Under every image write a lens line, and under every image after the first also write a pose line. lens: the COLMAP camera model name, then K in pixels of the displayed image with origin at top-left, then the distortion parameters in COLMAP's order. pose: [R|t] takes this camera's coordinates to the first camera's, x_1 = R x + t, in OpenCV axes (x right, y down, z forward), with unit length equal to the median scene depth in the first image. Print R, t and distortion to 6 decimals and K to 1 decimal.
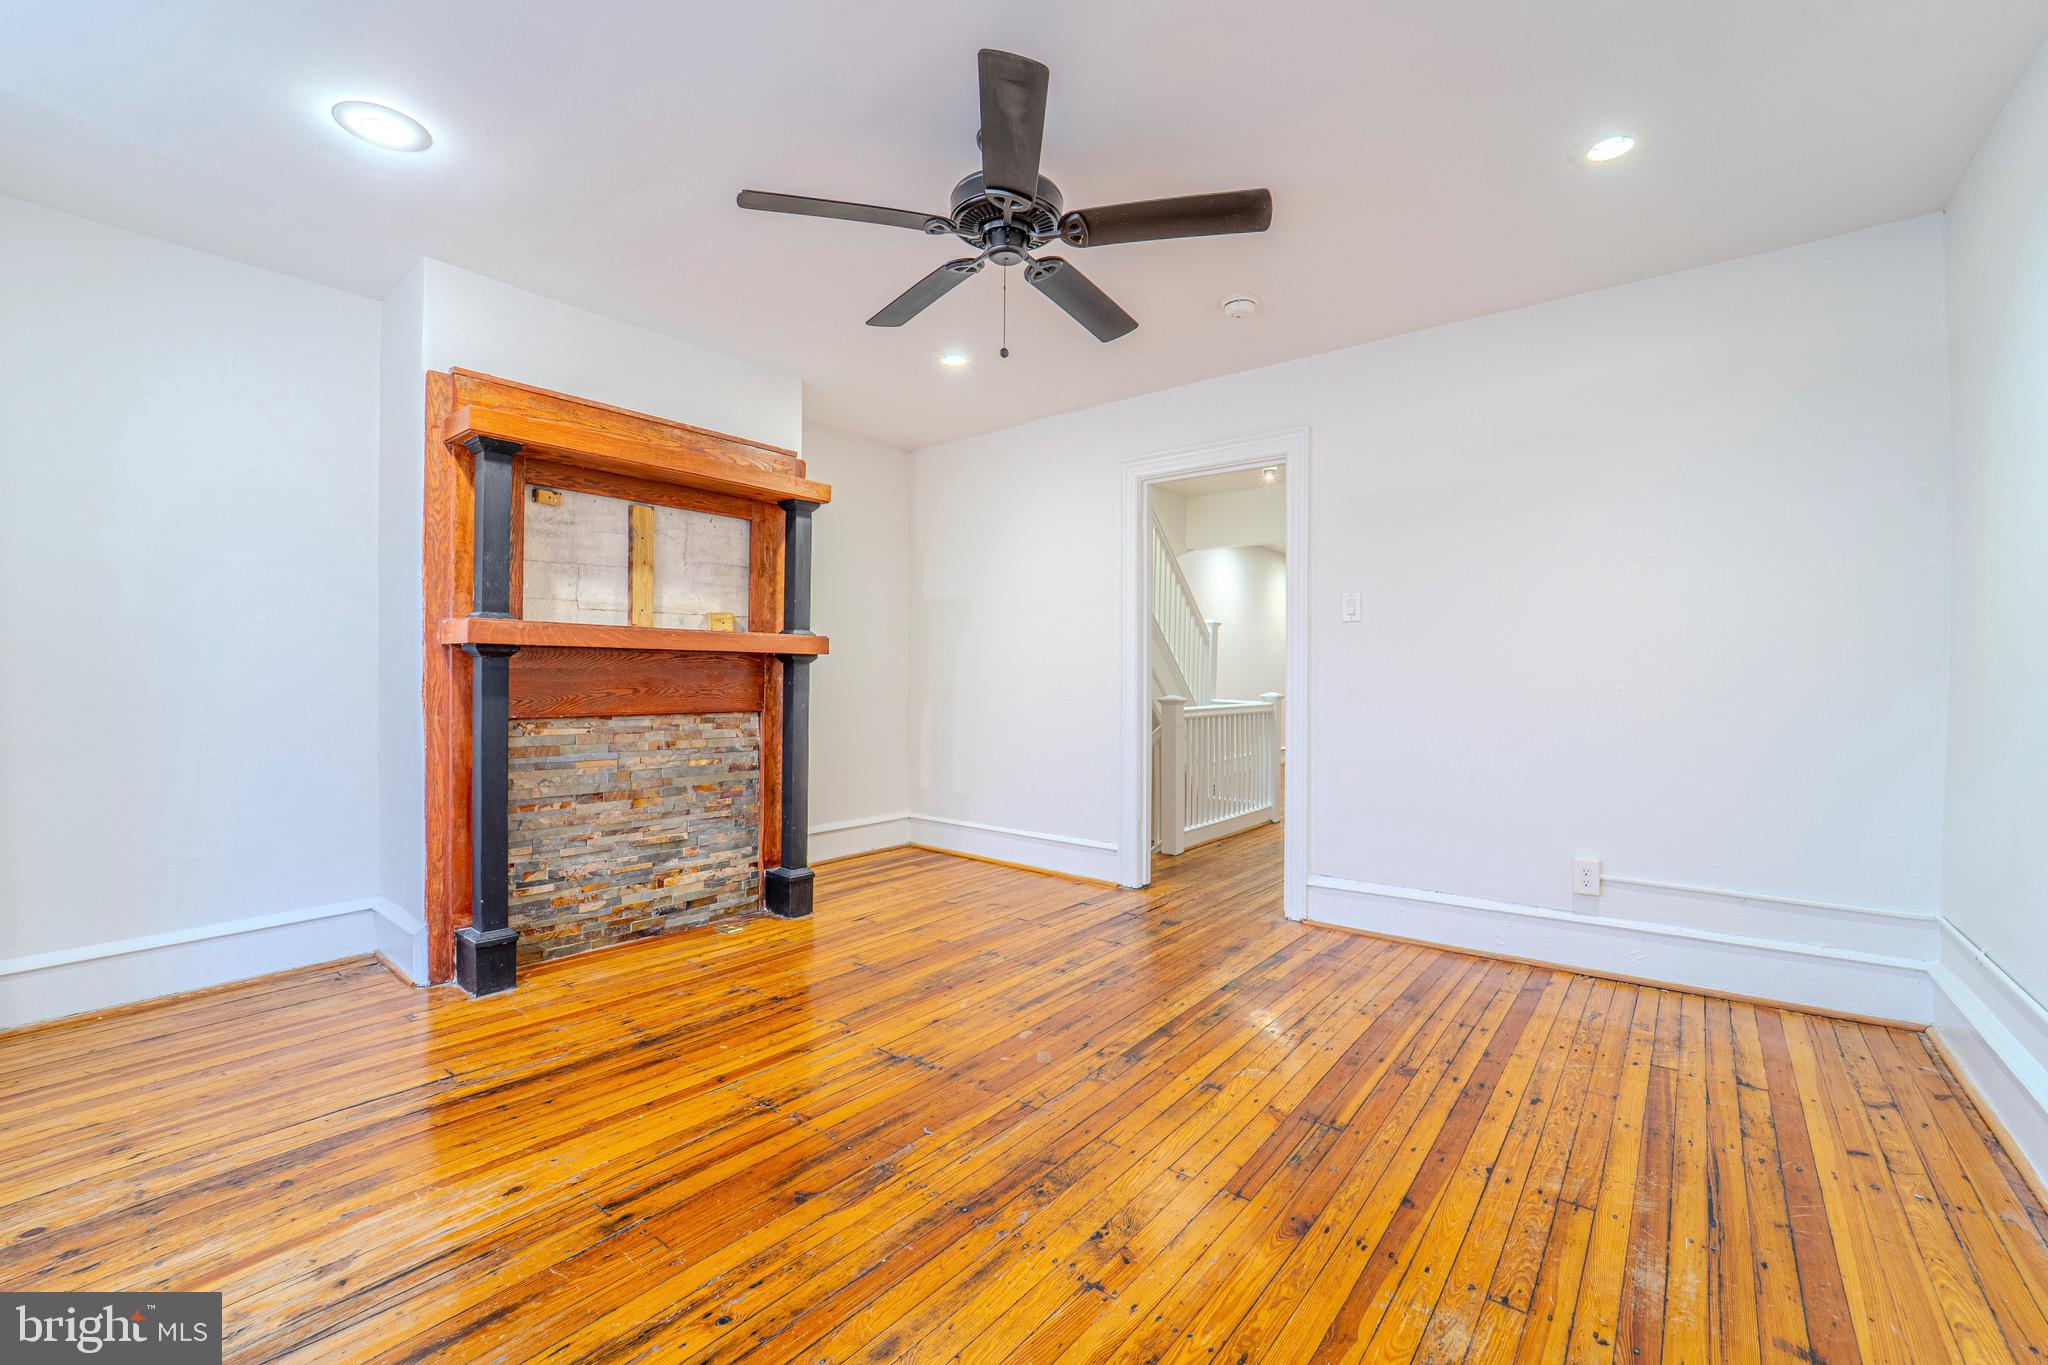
lens RADIAL K [[843.5, 0, 1029.9], [0, 843.5, 680.6], [0, 0, 1]] dist [-0.021311, -0.000116]
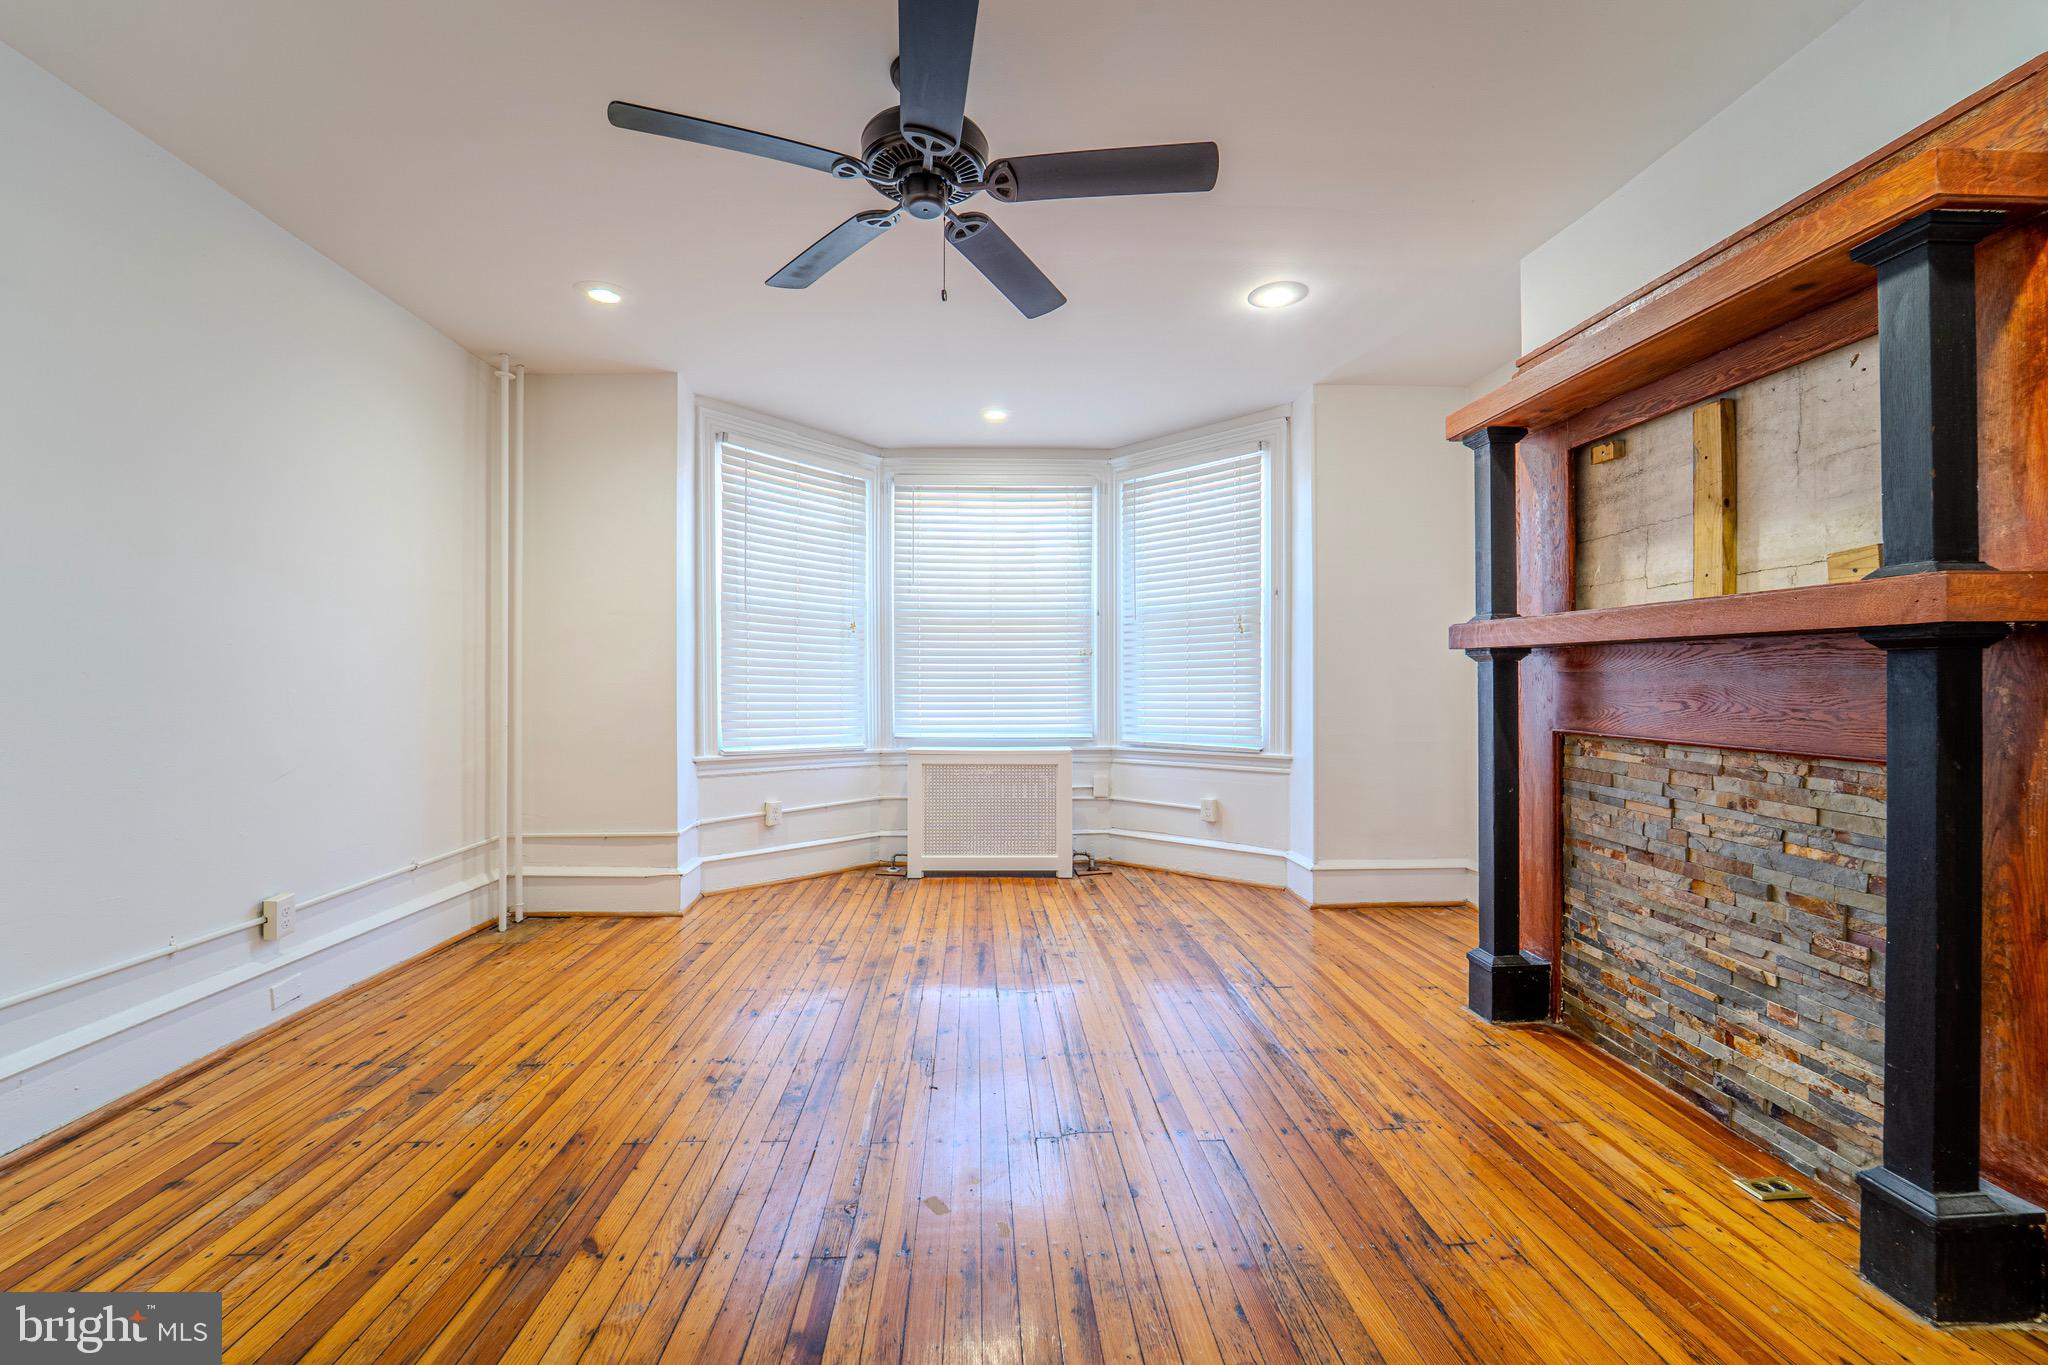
lens RADIAL K [[834.3, 0, 1022.0], [0, 834.3, 681.5], [0, 0, 1]] dist [-0.023607, -0.000578]
pose [[-0.745561, -0.004033, -0.666426, 0.315102], [-0.009128, 0.999950, 0.004161, -0.004173], [0.666375, 0.009185, -0.745560, 1.135622]]
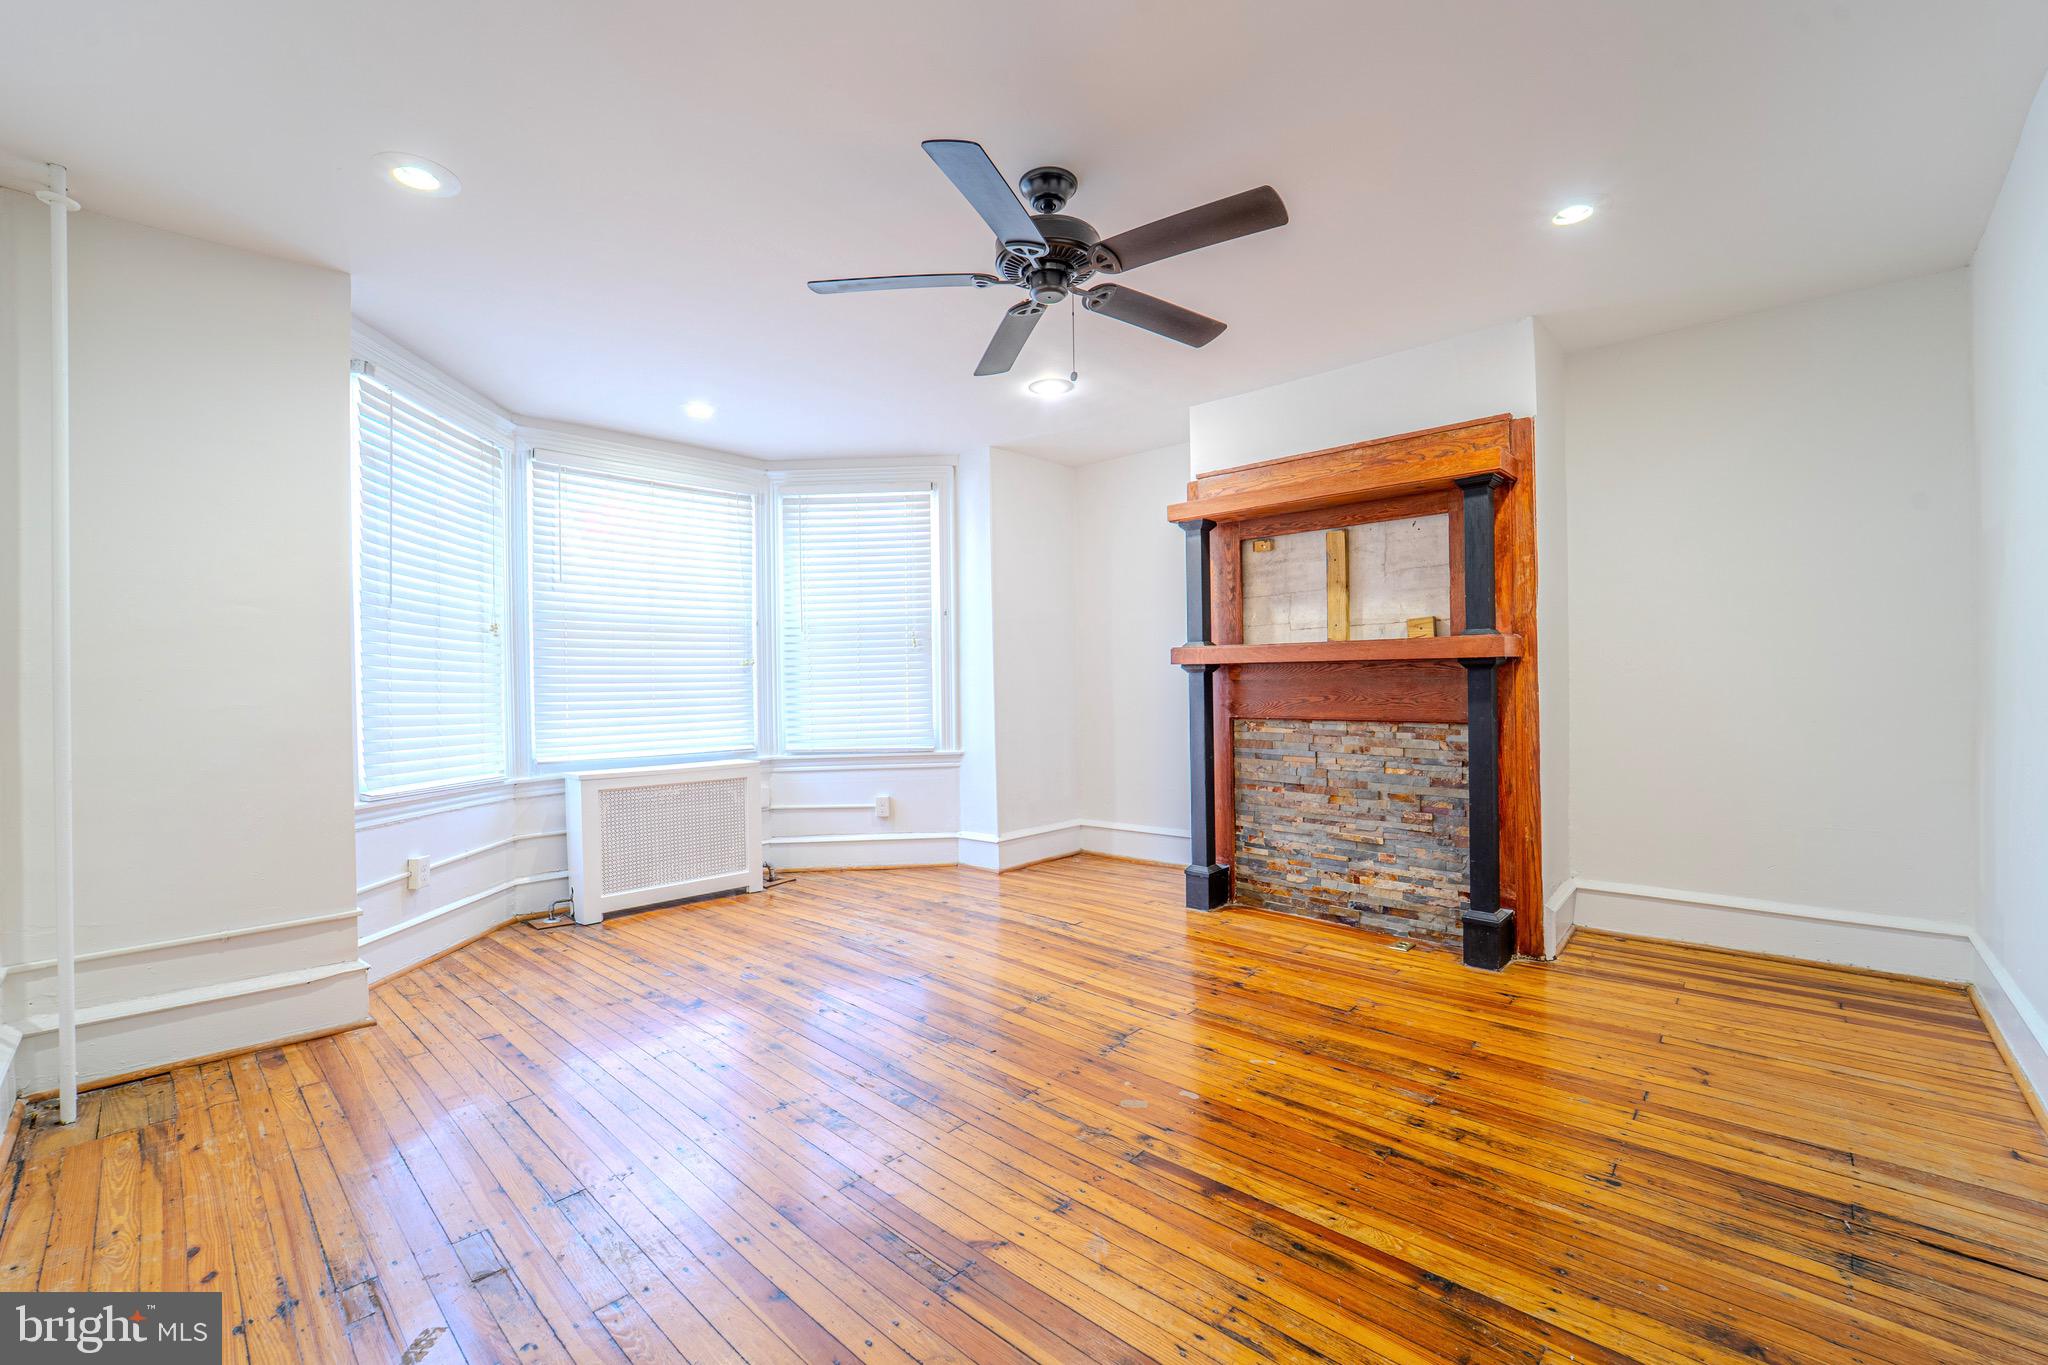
lens RADIAL K [[834.3, 0, 1022.0], [0, 834.3, 681.5], [0, 0, 1]] dist [-0.023607, -0.000578]
pose [[-0.078019, -0.005660, -0.996936, 0.671192], [0.006066, 0.999963, -0.006152, -0.005925], [0.996933, -0.006528, -0.077982, 0.686615]]
